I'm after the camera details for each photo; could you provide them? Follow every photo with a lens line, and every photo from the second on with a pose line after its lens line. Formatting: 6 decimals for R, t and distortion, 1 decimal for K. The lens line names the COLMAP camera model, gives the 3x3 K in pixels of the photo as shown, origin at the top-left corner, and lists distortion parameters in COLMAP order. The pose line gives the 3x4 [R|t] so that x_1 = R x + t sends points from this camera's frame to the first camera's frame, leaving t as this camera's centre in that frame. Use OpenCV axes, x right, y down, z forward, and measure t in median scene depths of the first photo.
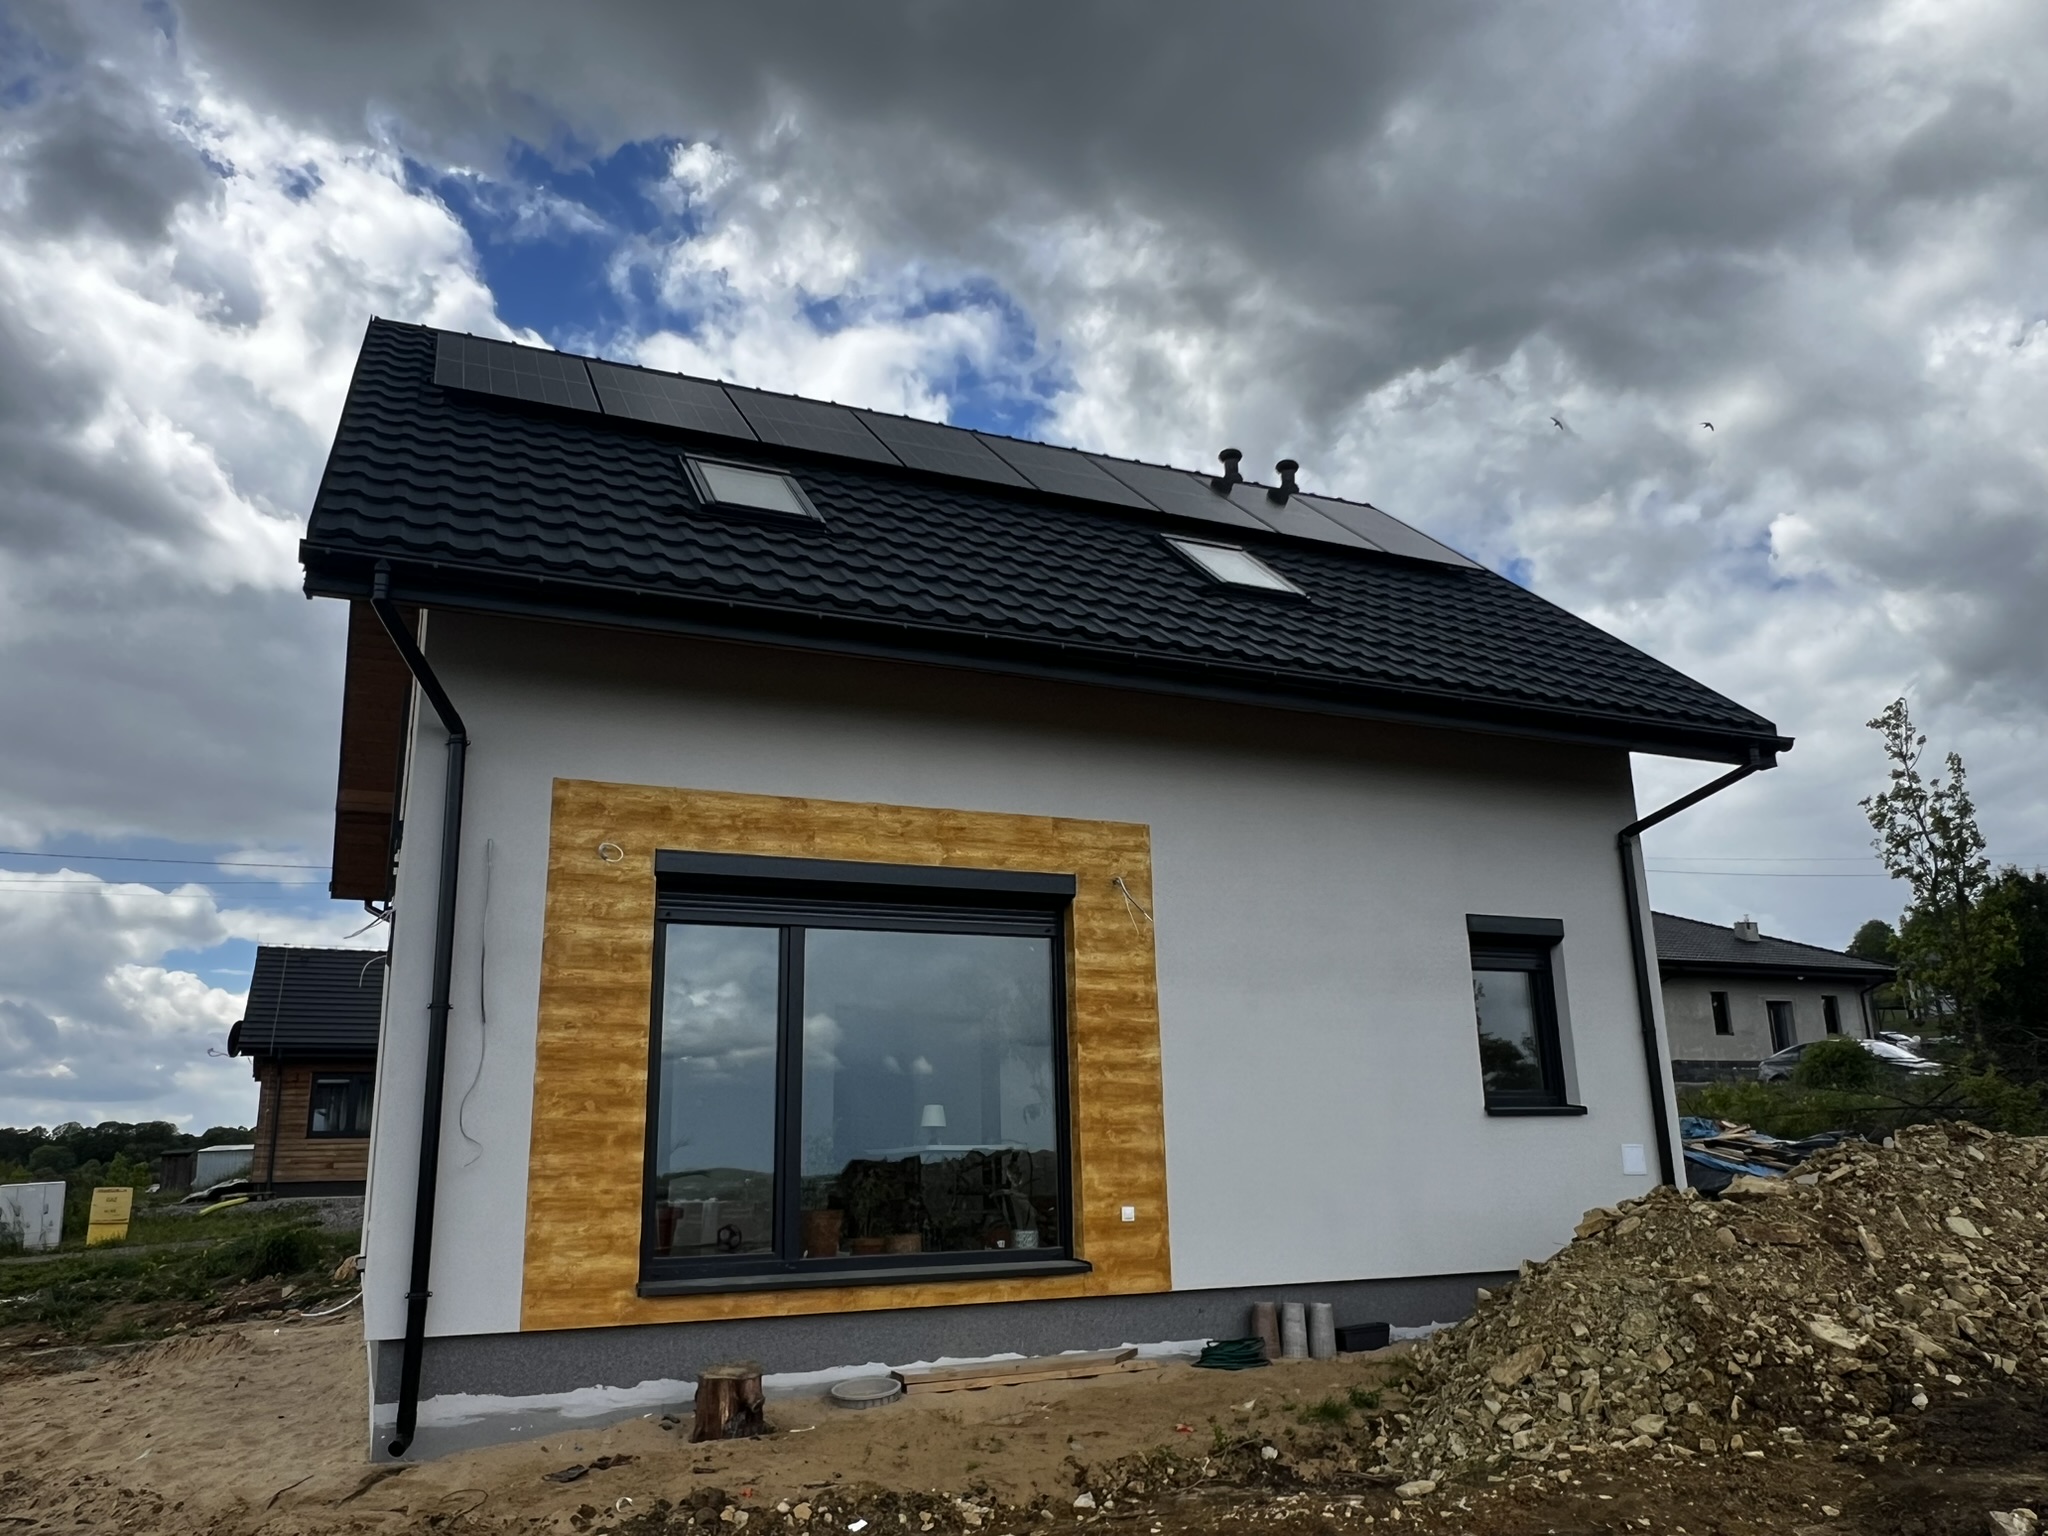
lens RADIAL K [[1447.4, 0, 1024.0], [0, 1447.4, 768.0], [0, 0, 1]] dist [-0.000873, -0.002072]
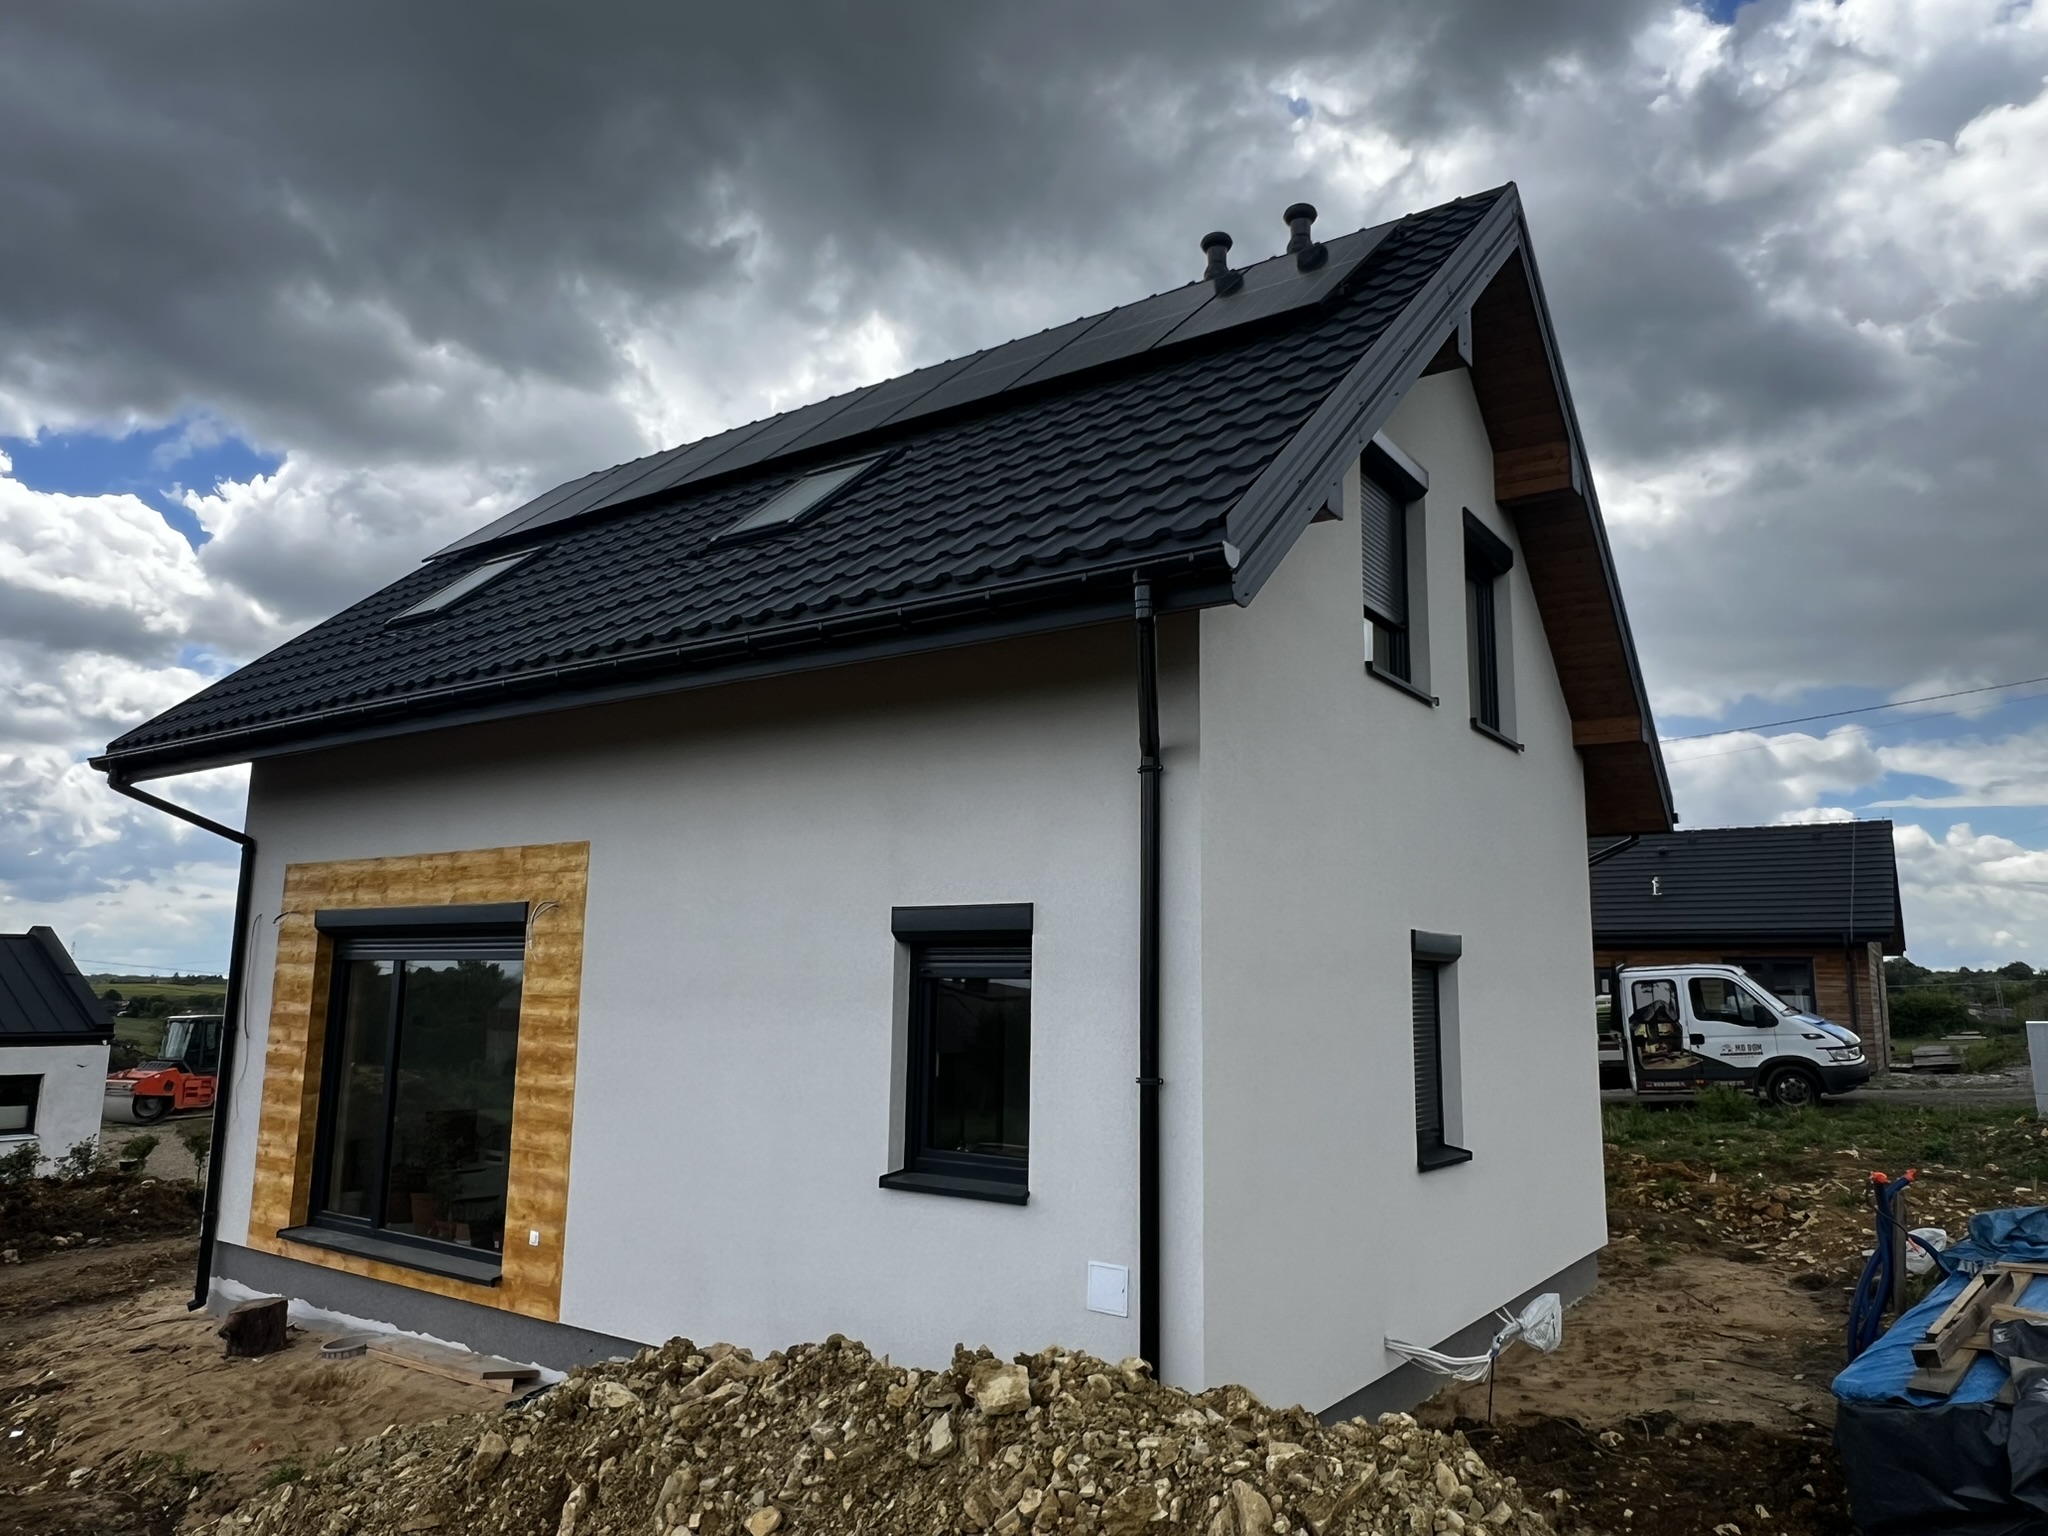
lens RADIAL K [[1379.3, 0, 1024.0], [0, 1379.3, 768.0], [0, 0, 1]] dist [-0.006051, -0.001116]
pose [[0.528946, -0.106337, -0.841967, 1.069761], [0.195388, 0.980725, -0.001113, 0.051692], [0.825857, -0.163921, 0.539528, 0.794495]]
